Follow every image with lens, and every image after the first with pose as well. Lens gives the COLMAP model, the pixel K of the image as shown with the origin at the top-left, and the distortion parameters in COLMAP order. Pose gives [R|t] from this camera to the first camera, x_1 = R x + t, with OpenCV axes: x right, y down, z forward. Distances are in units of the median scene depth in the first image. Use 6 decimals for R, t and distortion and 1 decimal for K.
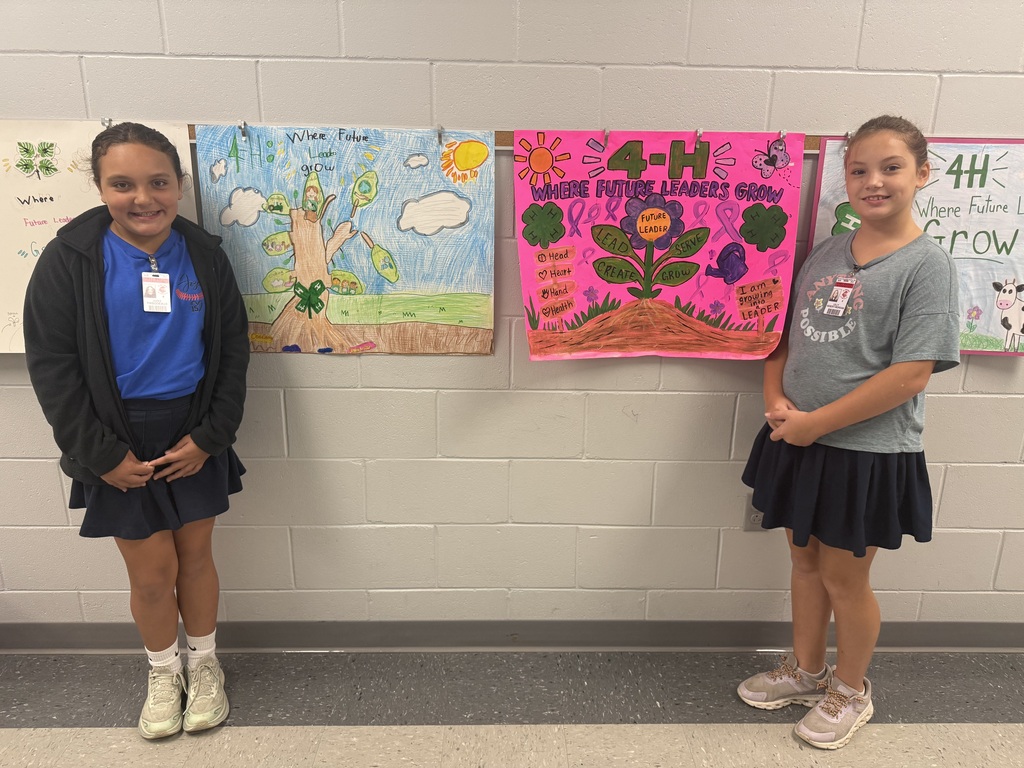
lens RADIAL K [[773.1, 0, 538.5], [0, 773.1, 417.0], [0, 0, 1]] dist [0.032860, -0.046929]
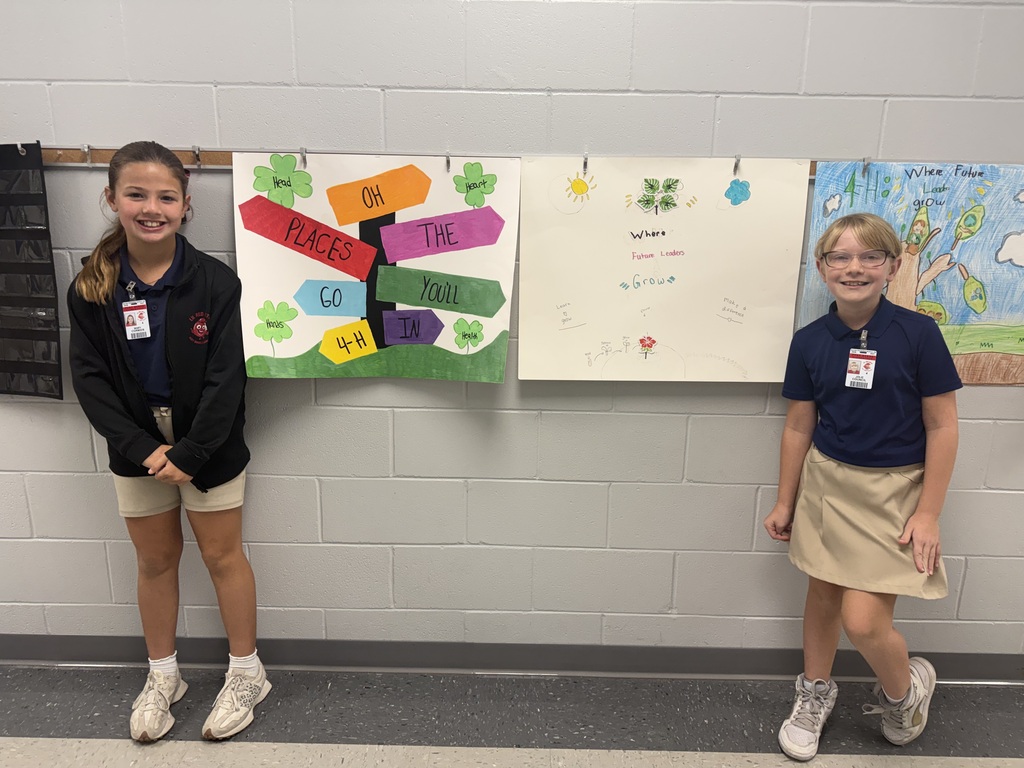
lens RADIAL K [[773.1, 0, 494.5], [0, 773.1, 414.8], [0, 0, 1]] dist [0.032860, -0.046929]
pose [[0.999174, 0.009002, -0.039639, -0.808444], [-0.010200, 0.999494, -0.030122, -0.005127], [0.039348, 0.030501, 0.998760, -0.034250]]
